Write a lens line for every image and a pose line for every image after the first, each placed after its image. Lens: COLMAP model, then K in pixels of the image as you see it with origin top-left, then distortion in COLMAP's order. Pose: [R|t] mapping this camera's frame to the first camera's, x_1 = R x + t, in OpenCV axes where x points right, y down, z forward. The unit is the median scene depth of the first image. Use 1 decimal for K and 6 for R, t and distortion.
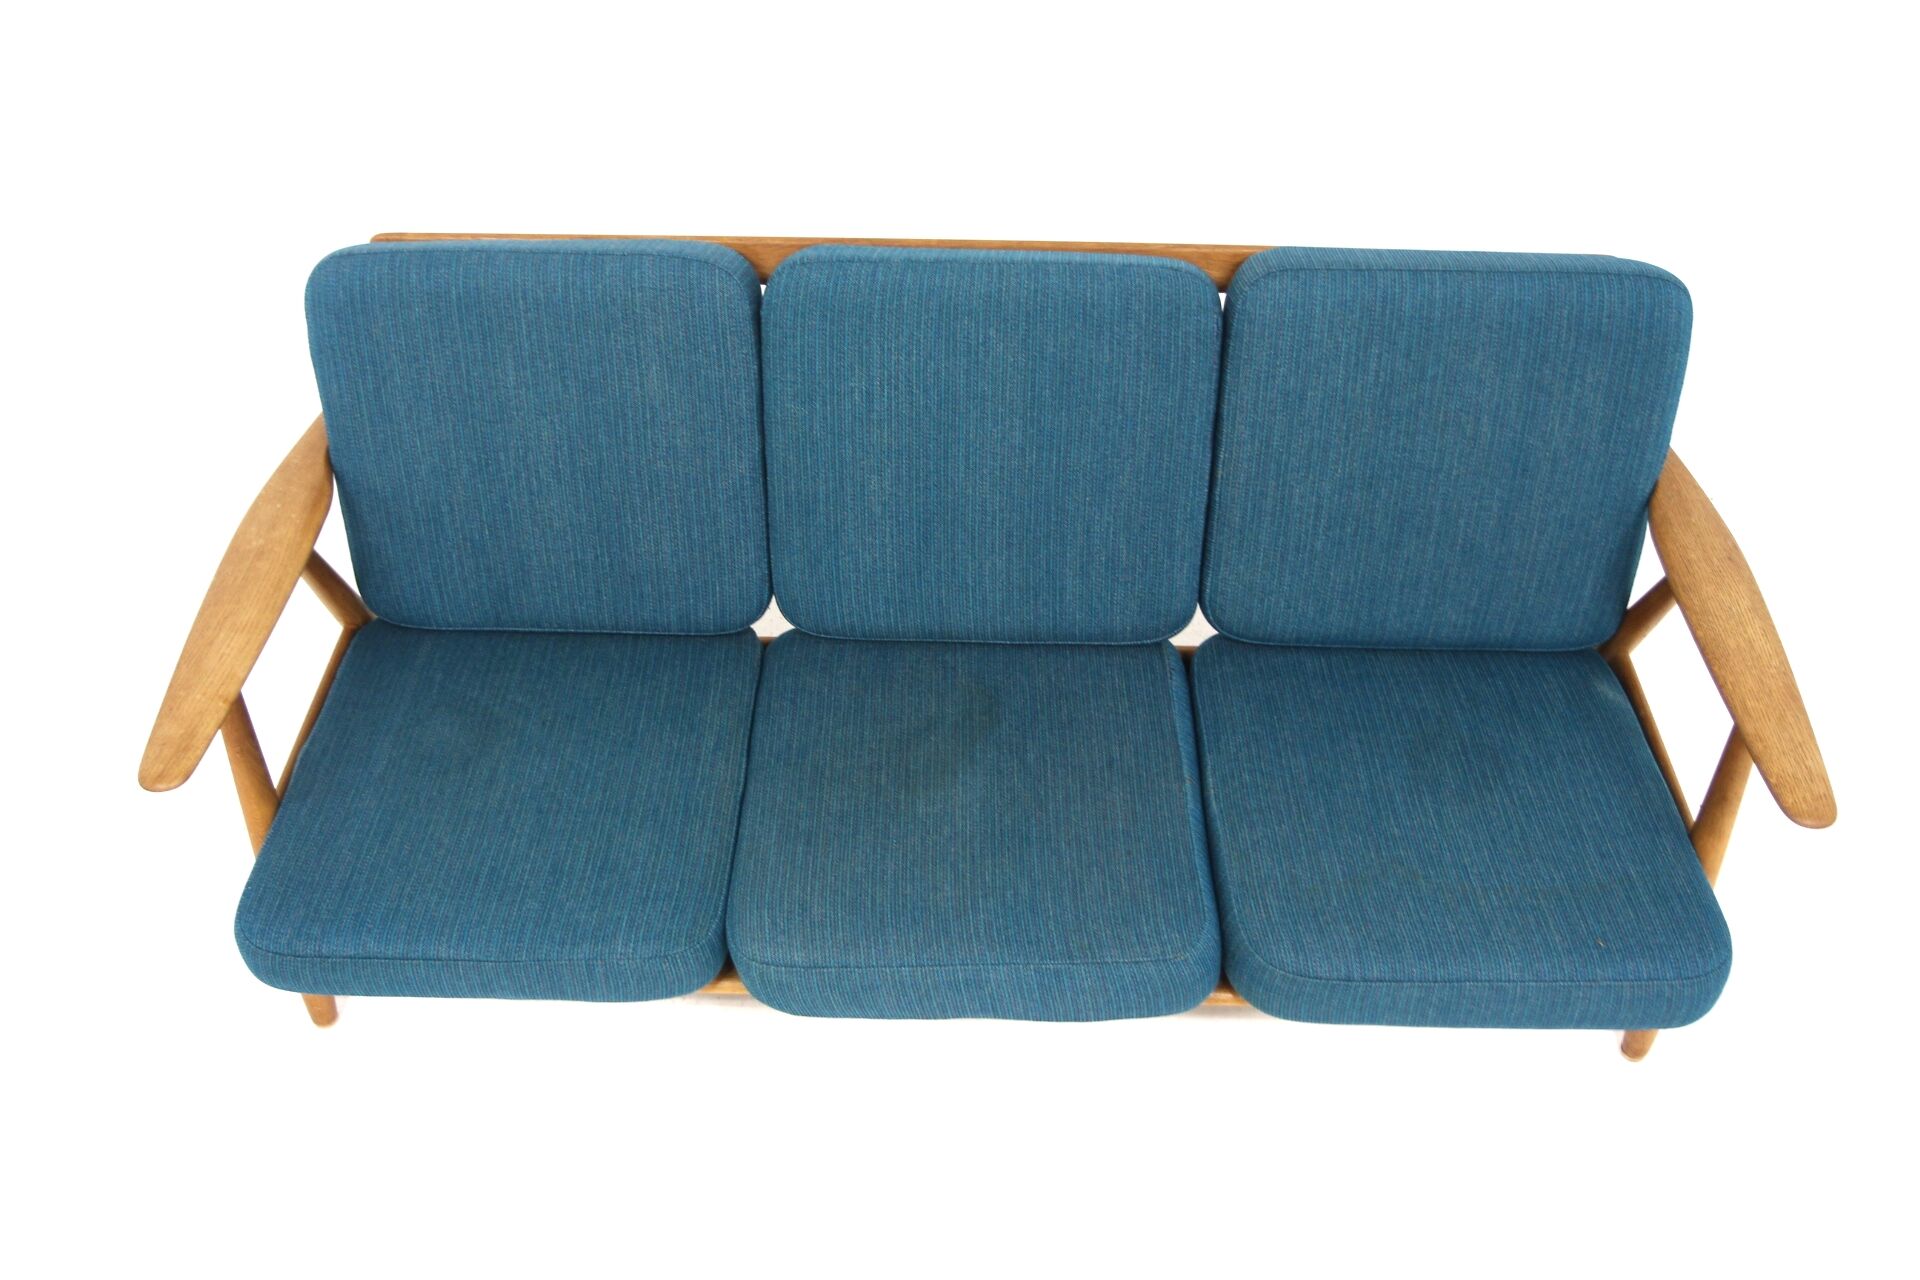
lens RADIAL K [[1674.0, 0, 948.8], [0, 1674.0, 638.8], [0, 0, 1]] dist [-0.063406, 0.027571]
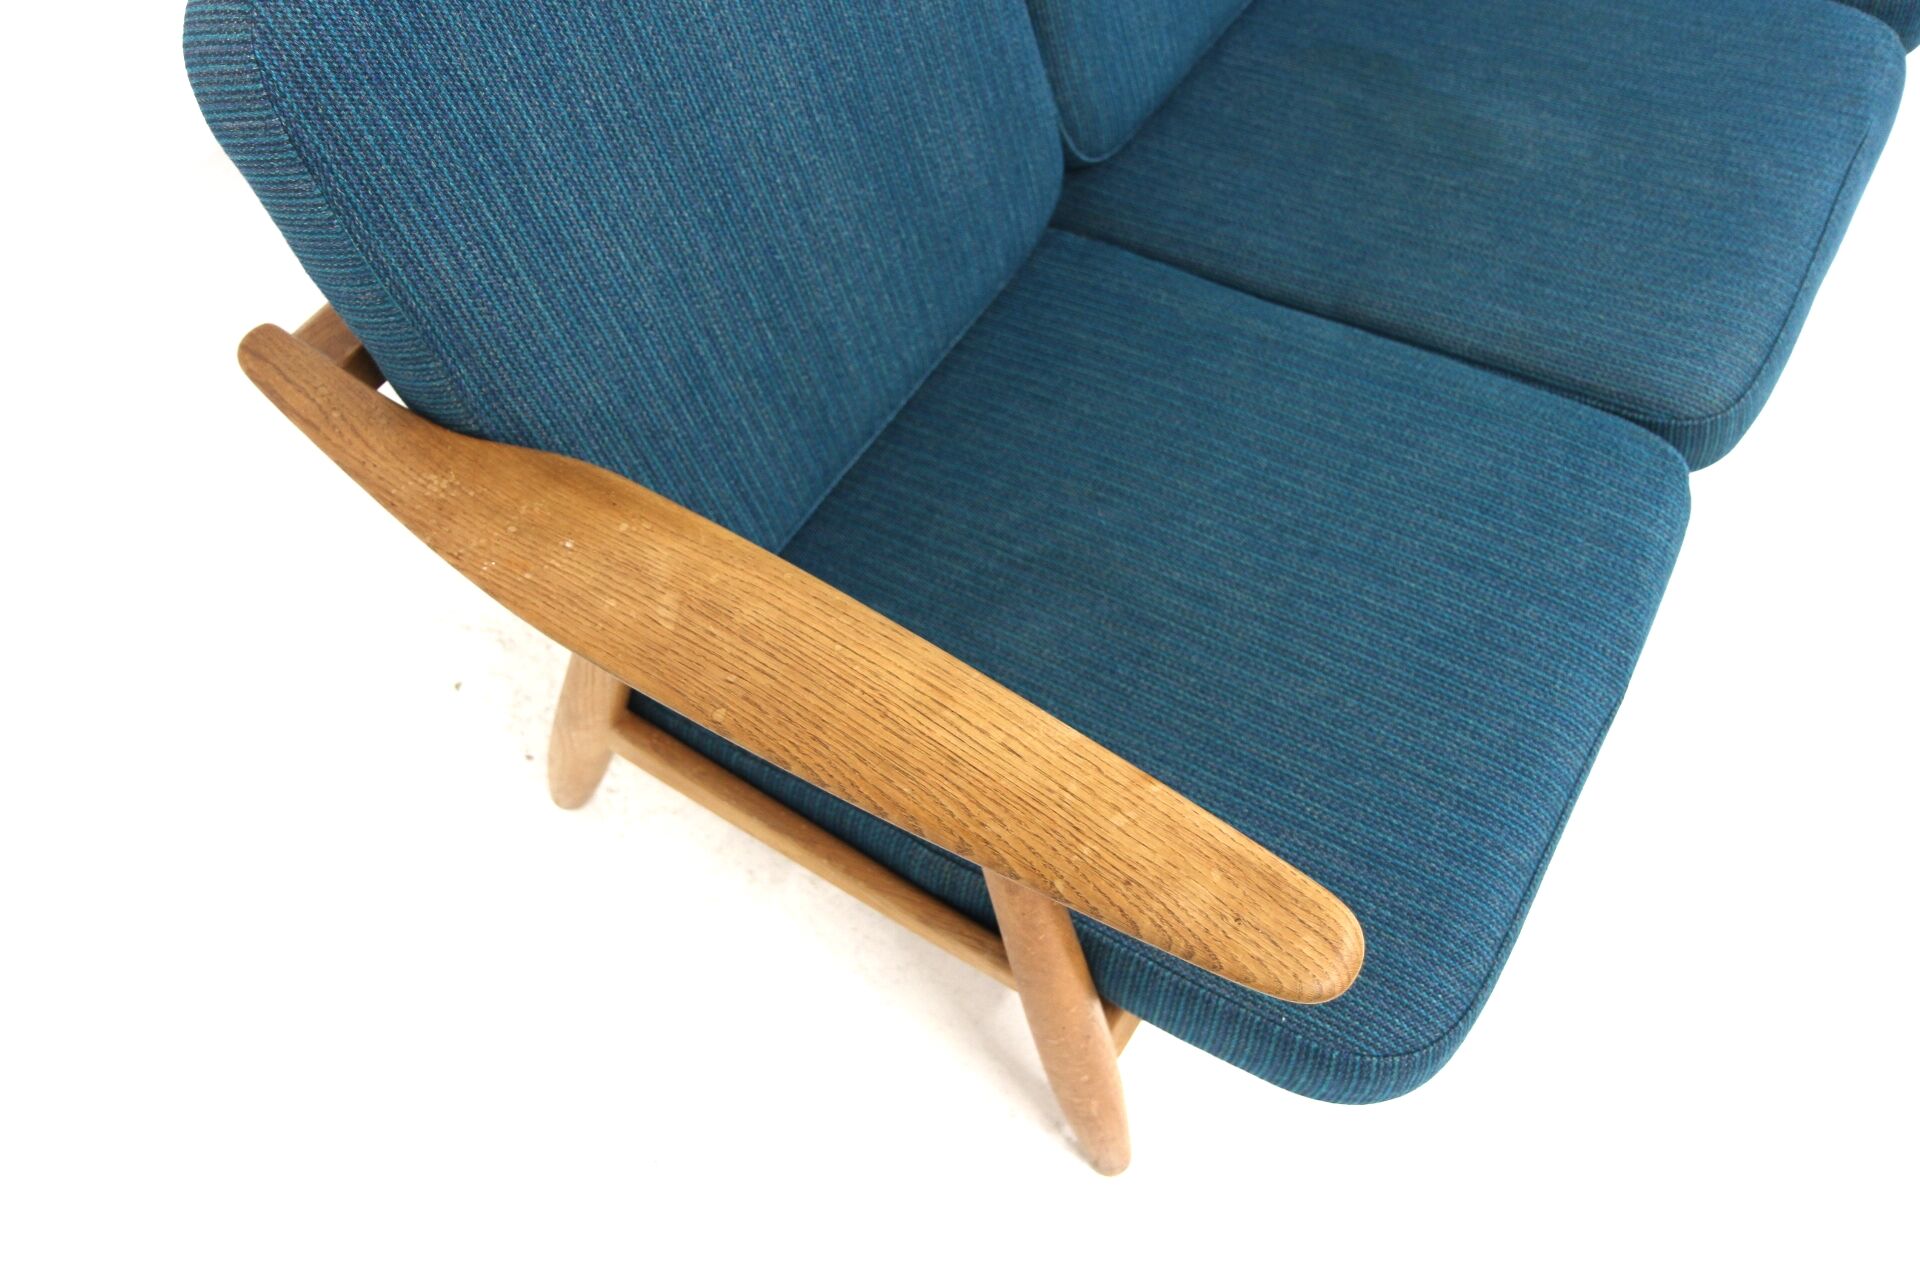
lens RADIAL K [[1537.9, 0, 954.3], [0, 1537.9, 632.3], [0, 0, 1]] dist [-0.066305, 0.000823]
pose [[0.519464, -0.734558, 0.436556, -0.541665], [0.623447, 0.675193, 0.394244, -0.158724], [-0.584354, 0.067374, 0.808697, 0.622459]]
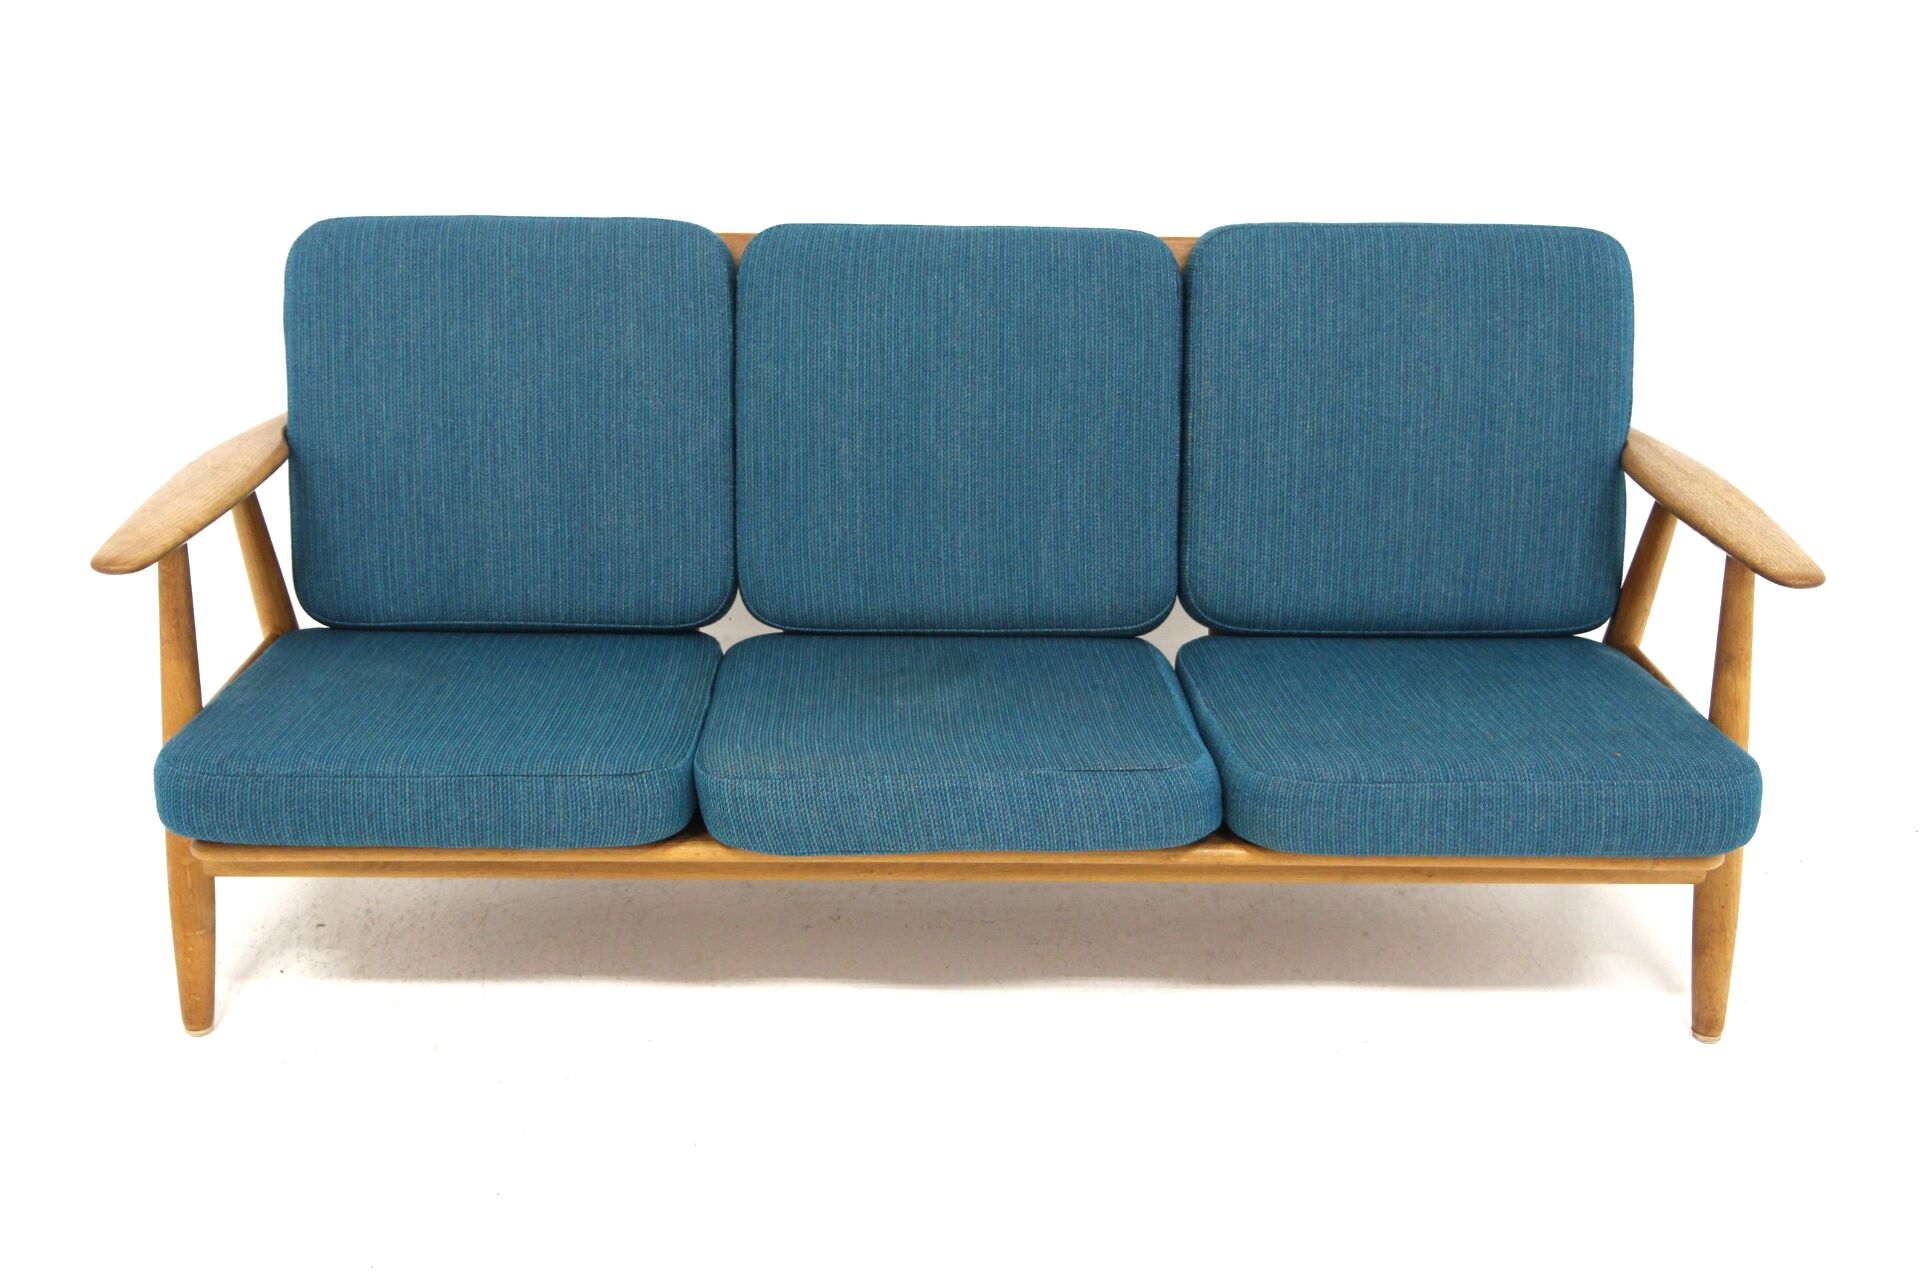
lens RADIAL K [[2186.0, 0, 959.1], [0, 2186.0, 635.4], [0, 0, 1]] dist [0.017630, 0.000000]
pose [[0.999125, -0.005046, 0.041521, -0.032239], [0.022227, 0.904980, -0.424873, 0.576806], [-0.035431, 0.425425, 0.904300, -0.135707]]
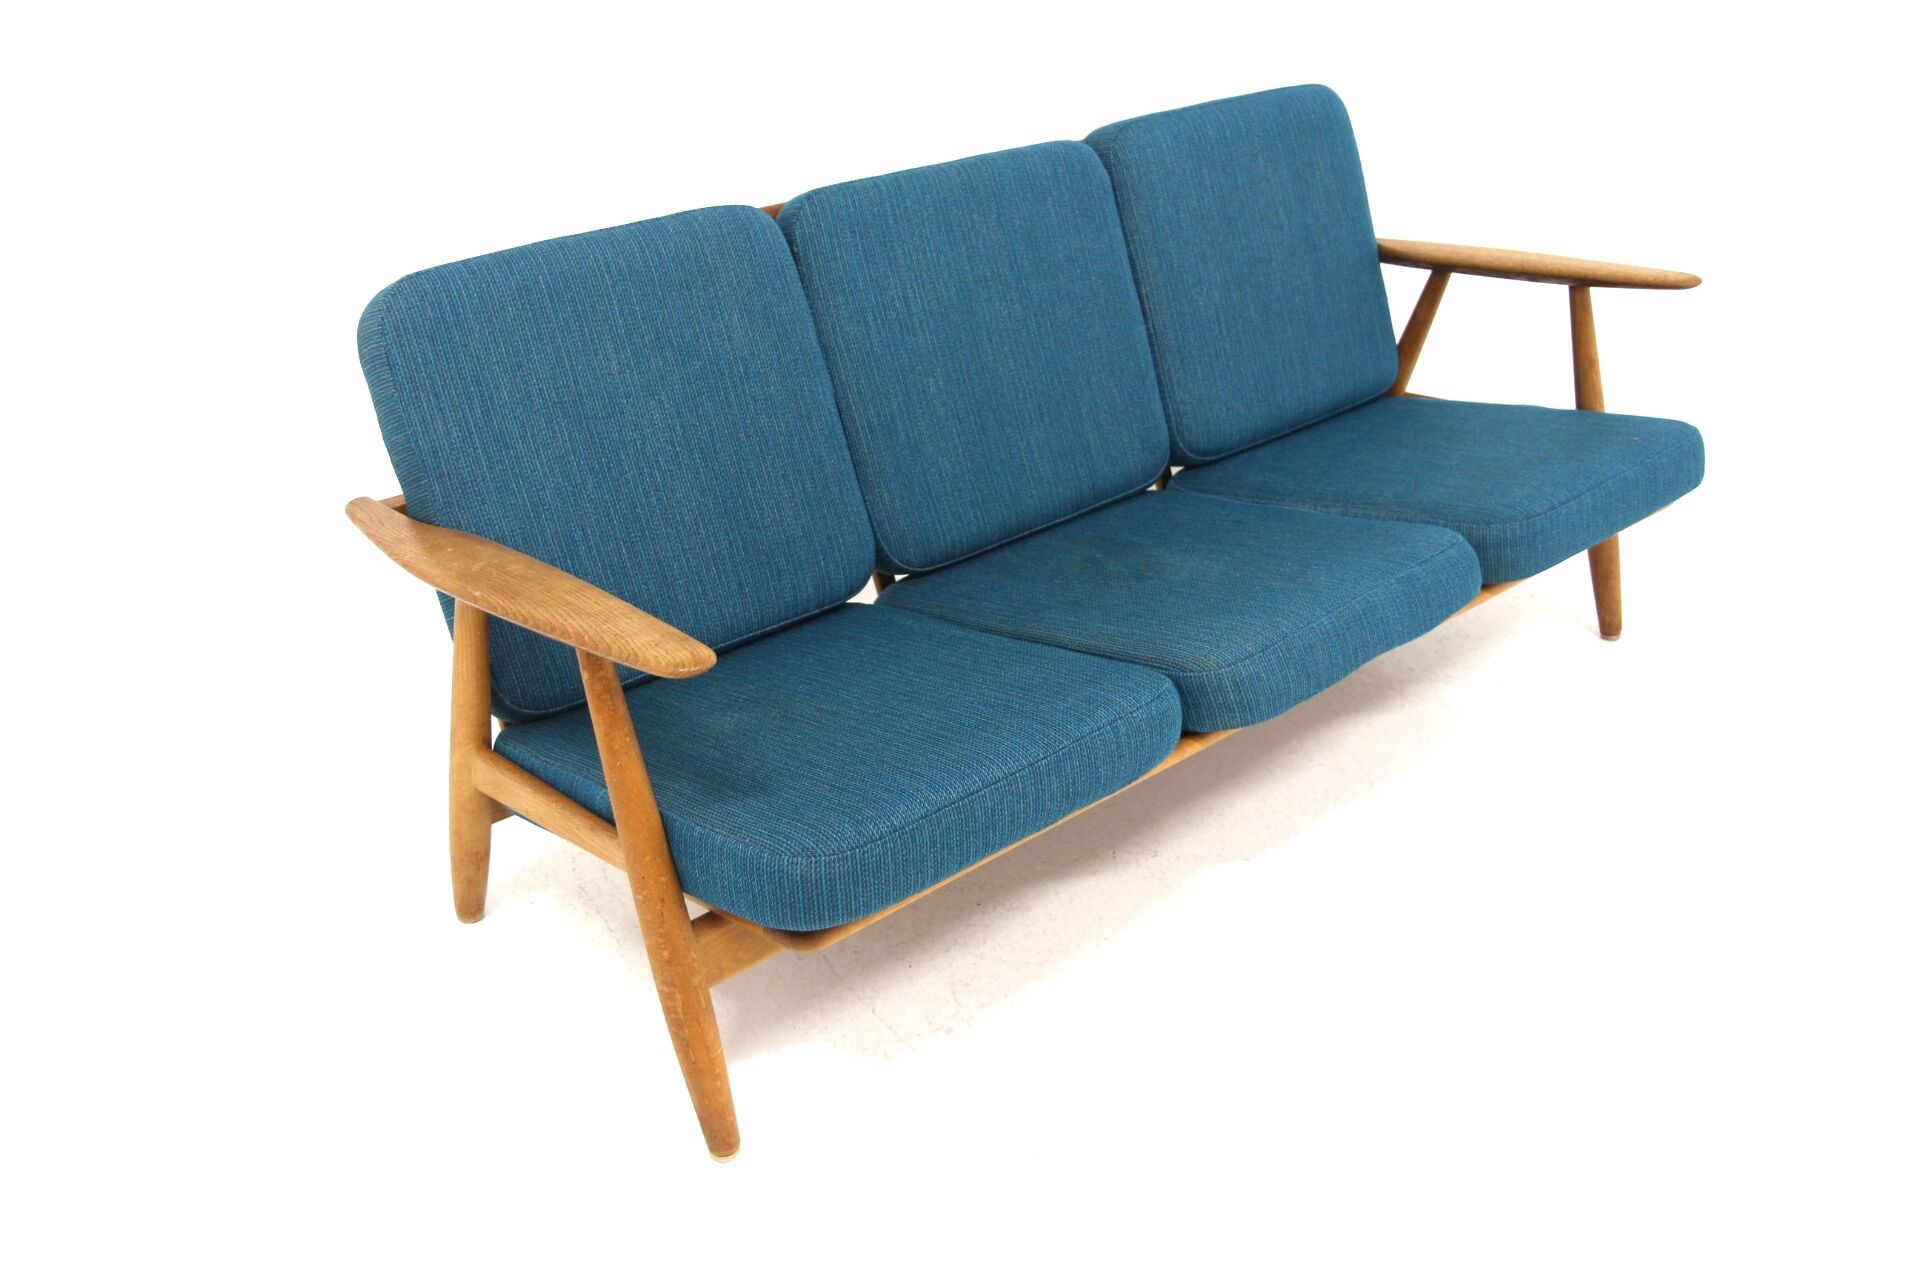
lens RADIAL K [[1826.7, 0, 967.3], [0, 1826.7, 646.2], [0, 0, 1]] dist [-0.055089, 0.000000]
pose [[0.722780, -0.323476, 0.610698, -0.794645], [0.532352, 0.824101, -0.193544, 0.279311], [-0.440669, 0.464996, 0.767847, 0.196159]]
